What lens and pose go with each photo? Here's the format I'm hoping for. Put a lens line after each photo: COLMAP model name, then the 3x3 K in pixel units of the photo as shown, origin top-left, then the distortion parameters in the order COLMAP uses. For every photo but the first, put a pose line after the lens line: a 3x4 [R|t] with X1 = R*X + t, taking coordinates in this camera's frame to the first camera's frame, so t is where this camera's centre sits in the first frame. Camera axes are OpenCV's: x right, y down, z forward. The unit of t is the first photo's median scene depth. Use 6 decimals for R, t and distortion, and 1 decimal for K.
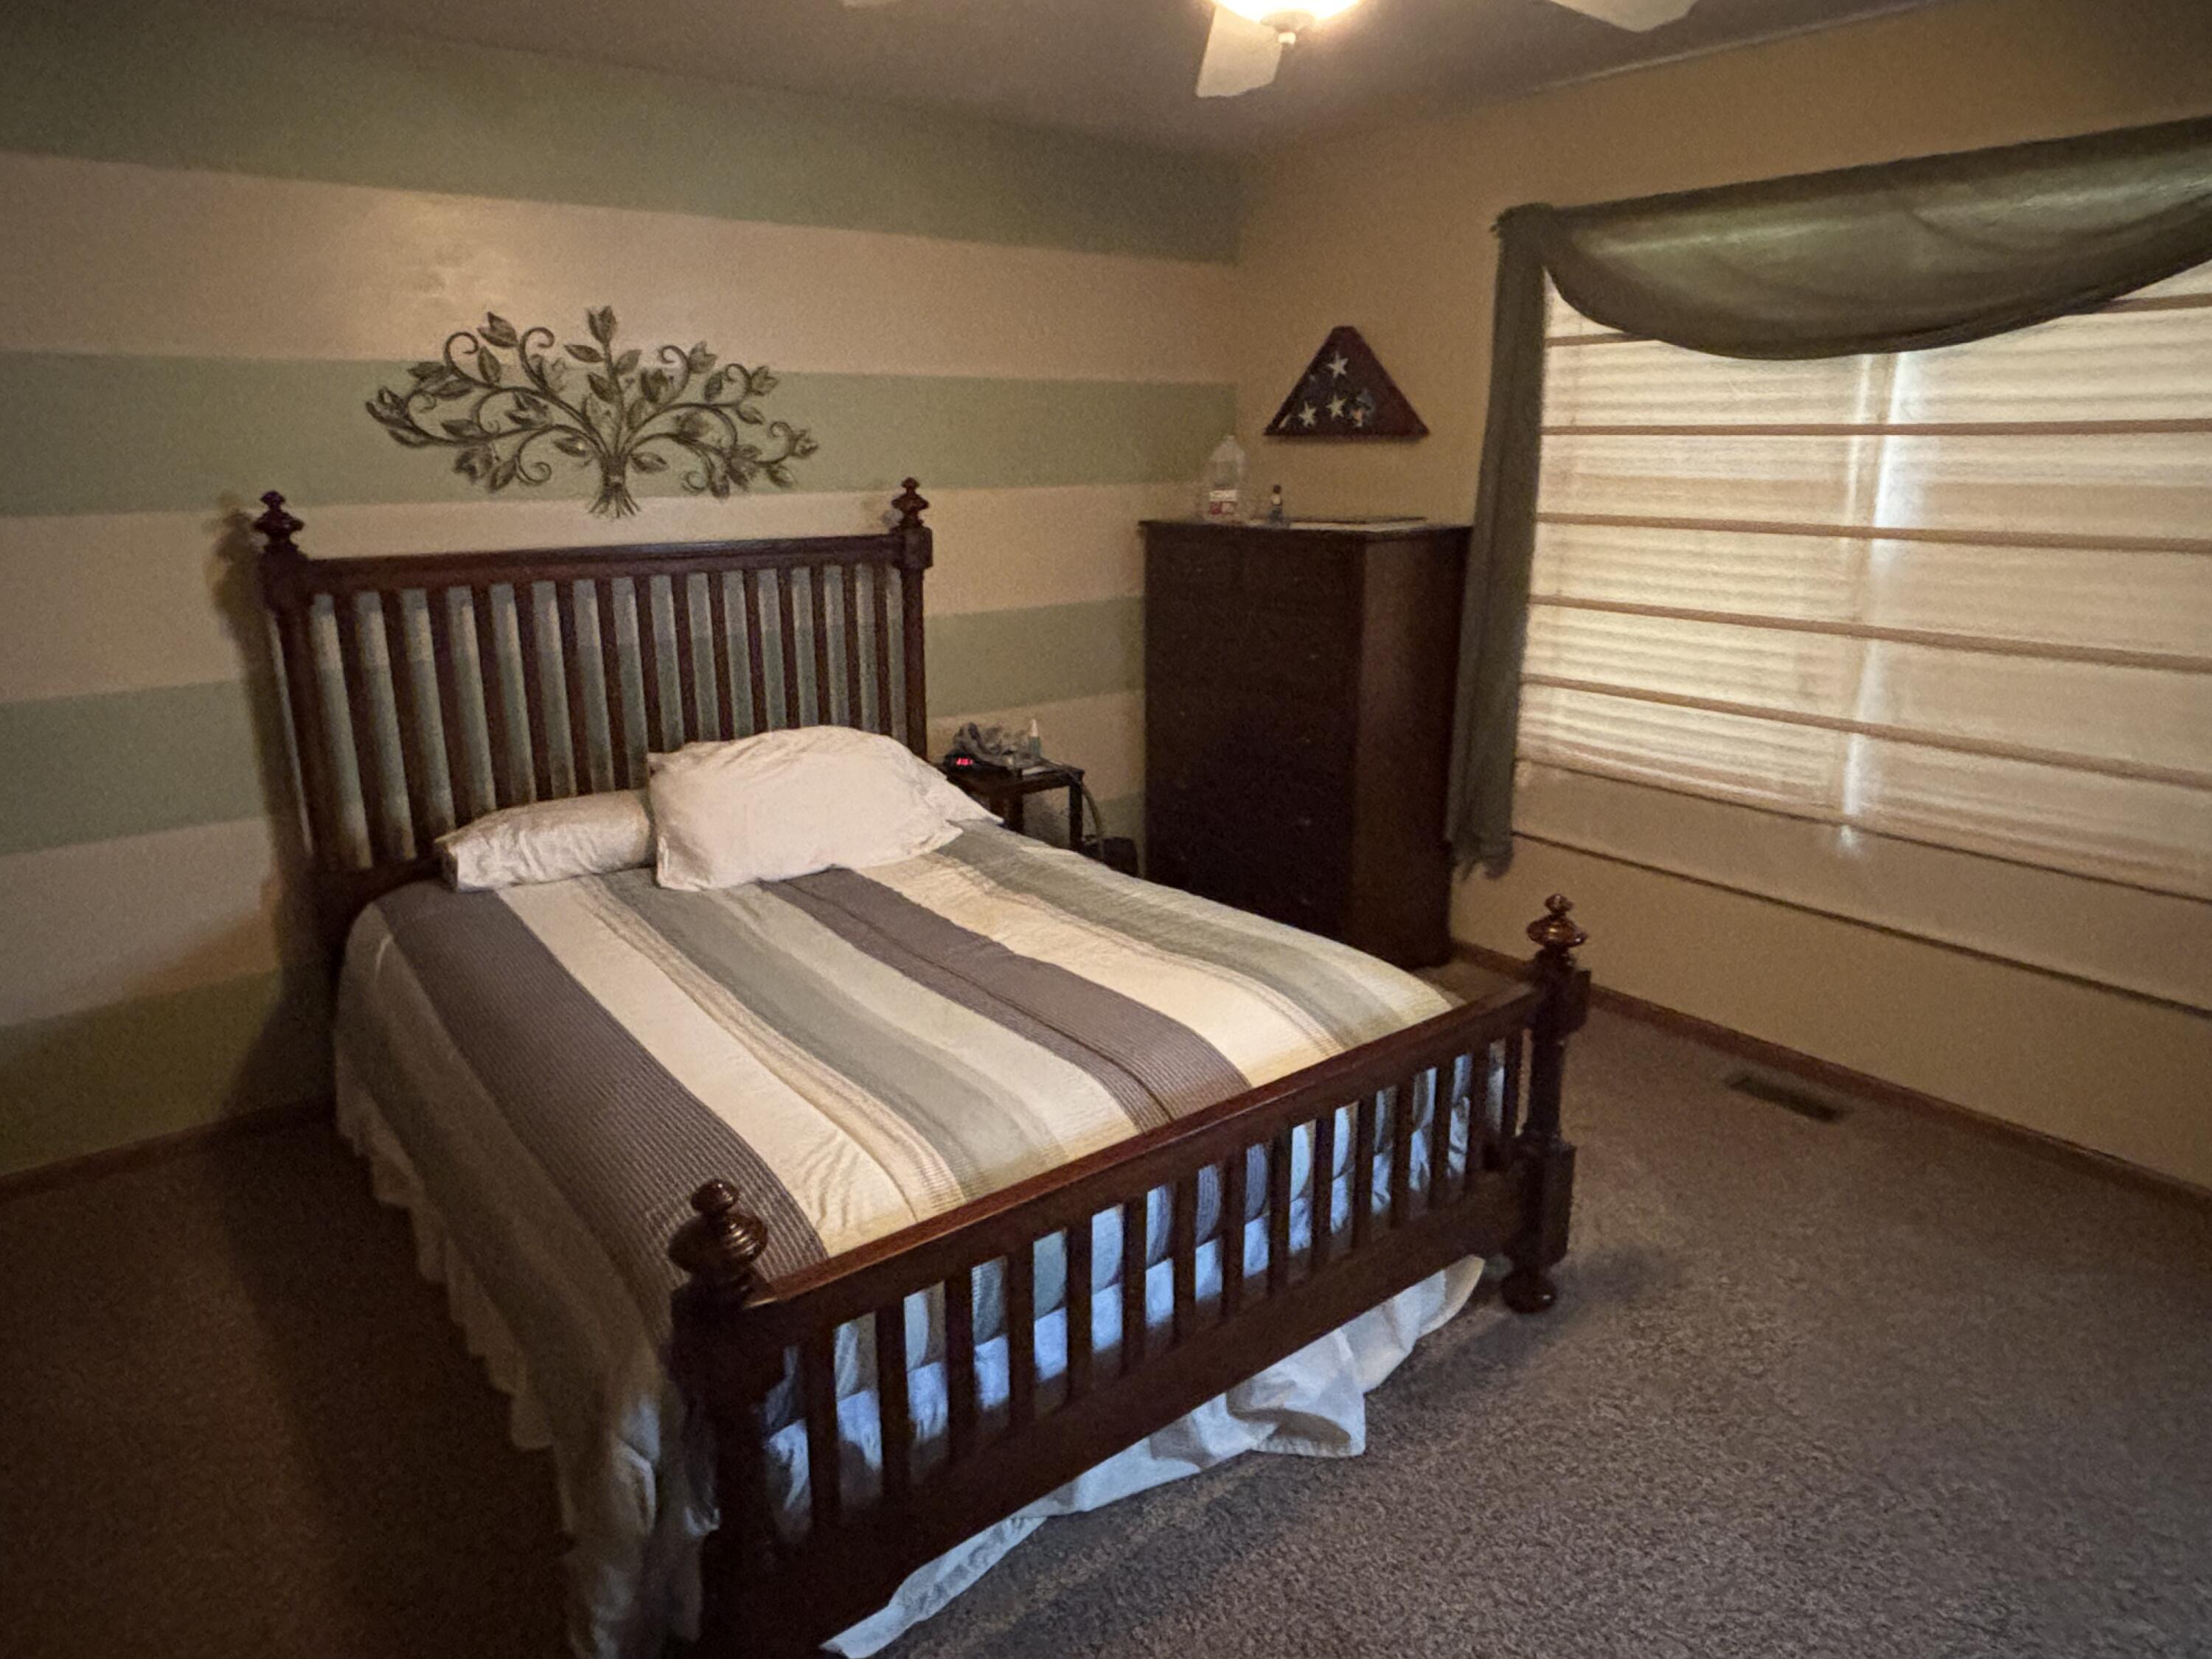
lens RADIAL K [[1404.1, 0, 1110.8], [0, 1404.1, 822.4], [0, 0, 1]] dist [-0.002092, -0.001347]
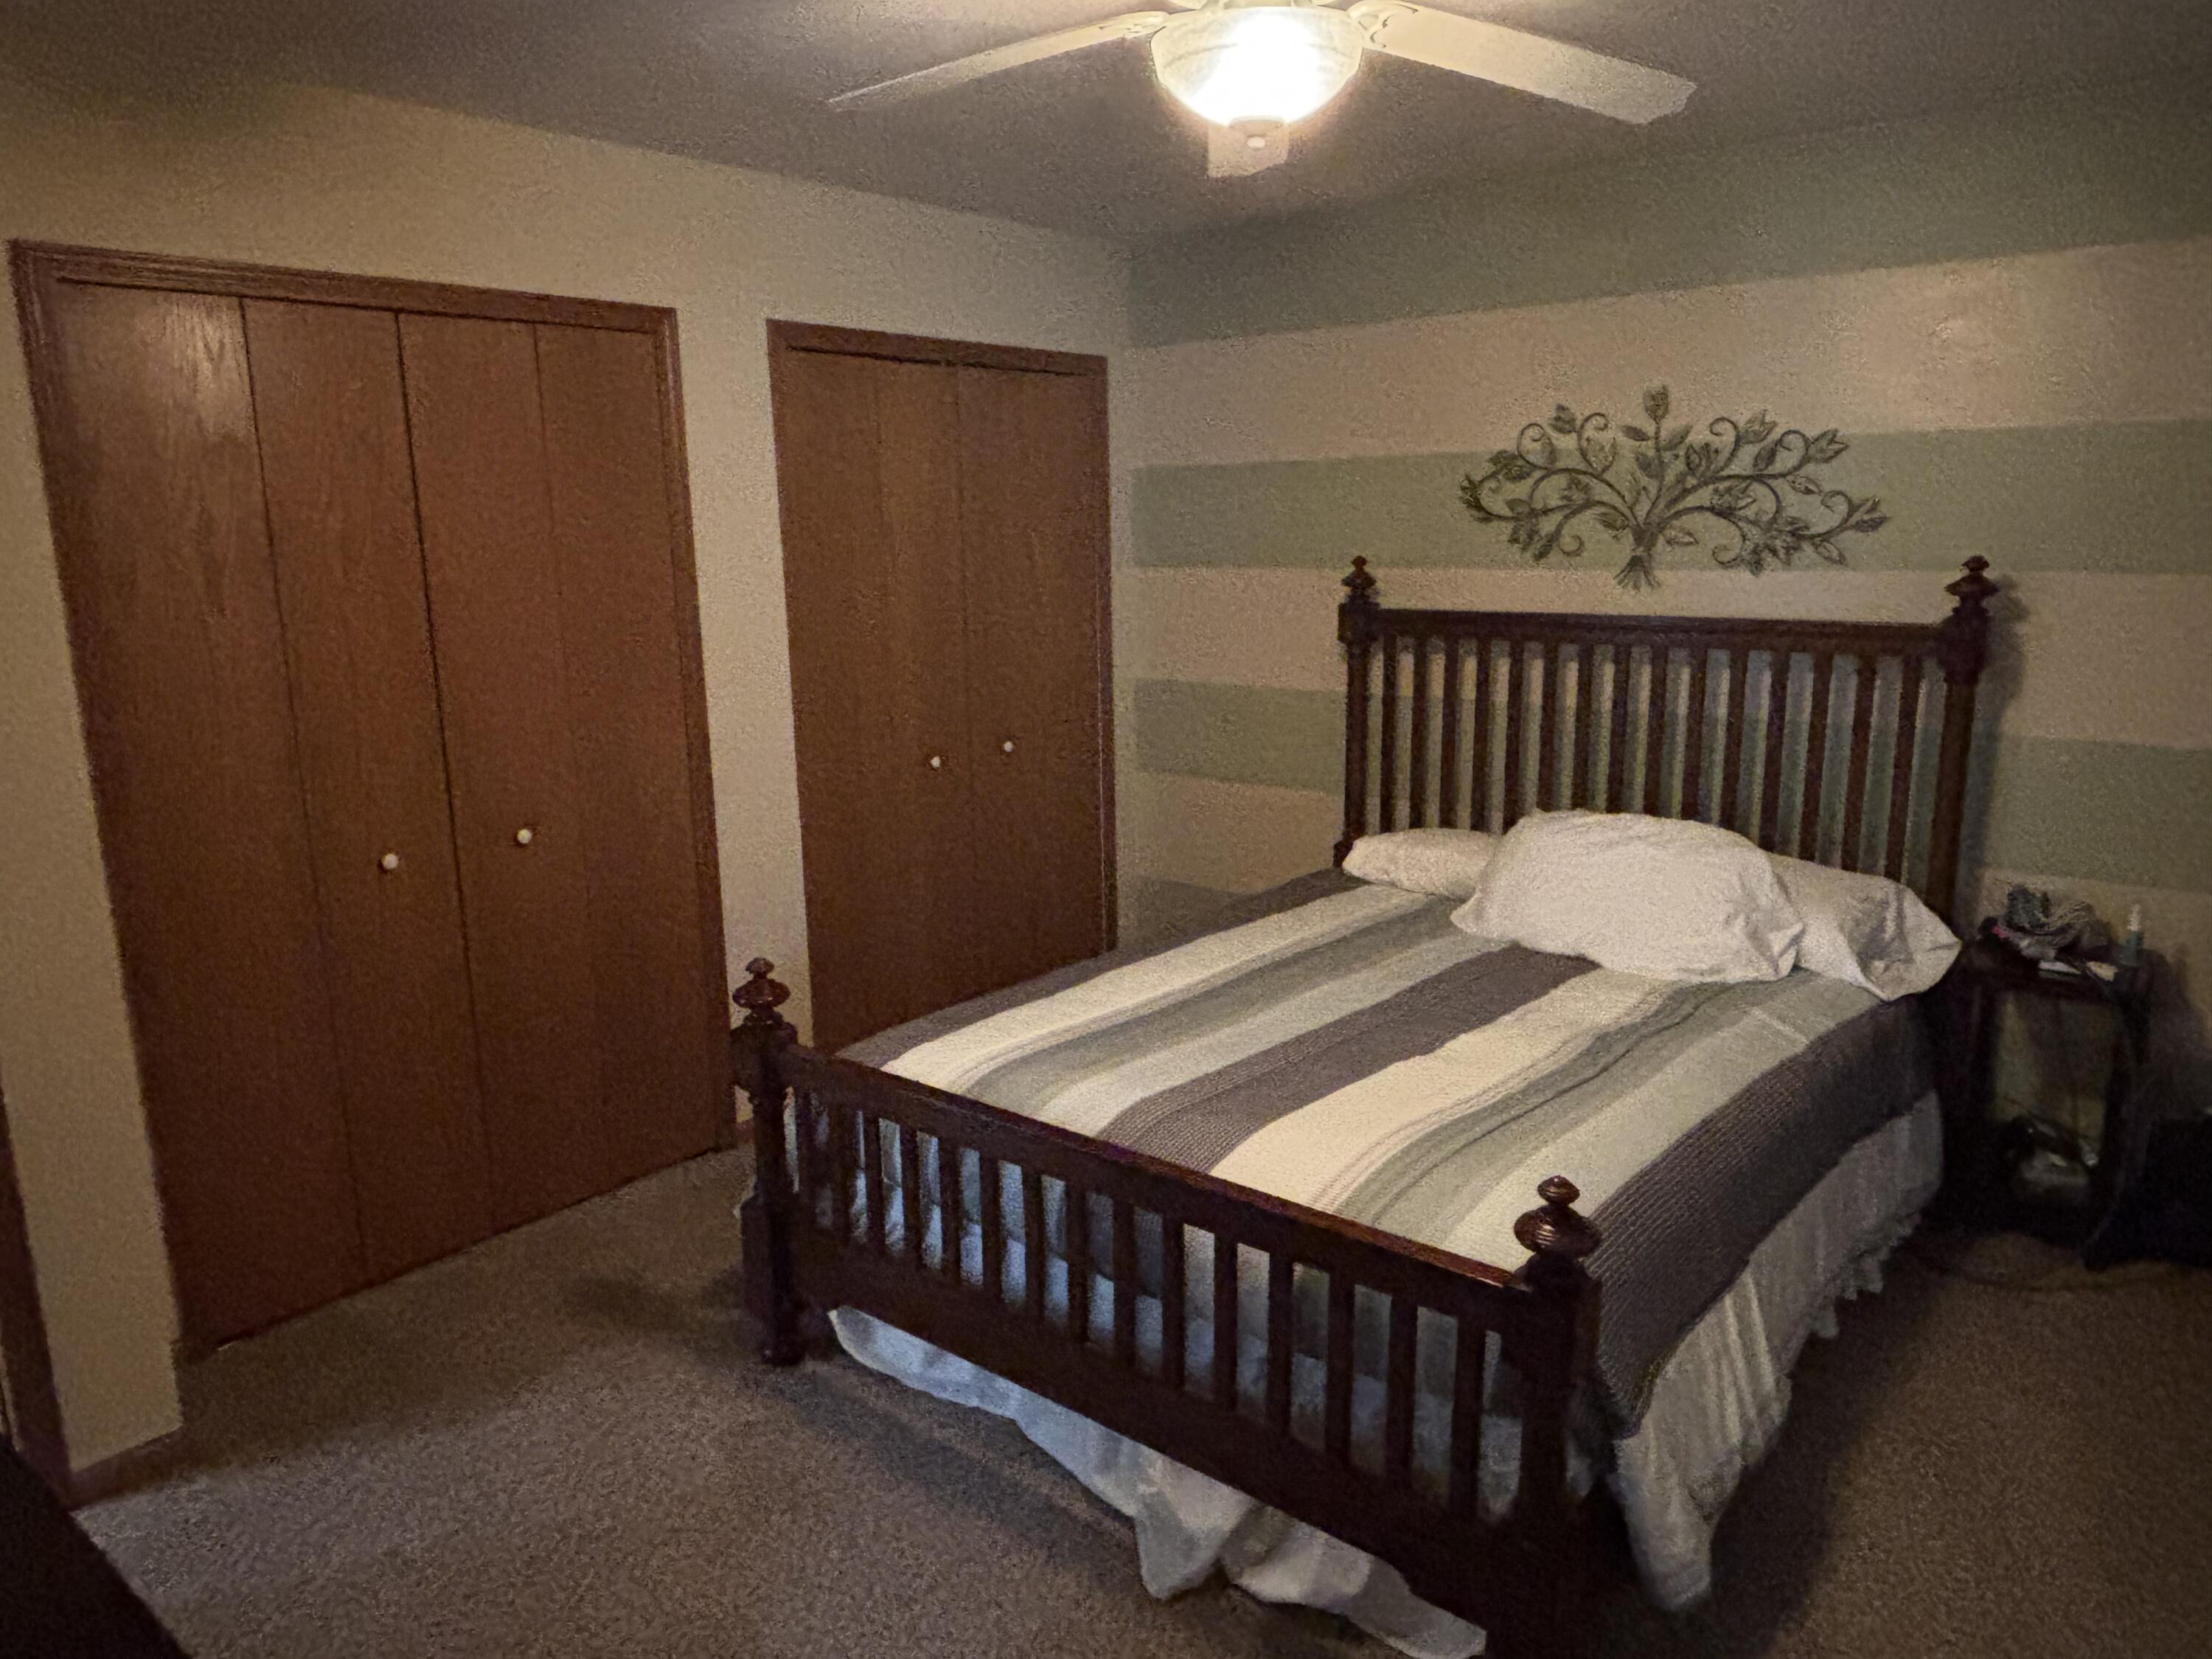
lens RADIAL K [[1460.4, 0, 1111.0], [0, 1460.4, 838.8], [0, 0, 1]] dist [-0.029730, -0.003258]
pose [[0.192421, 0.203853, -0.959905, 0.649774], [-0.236262, 0.959035, 0.156308, -0.119927], [0.952447, 0.196713, 0.232701, 0.432611]]
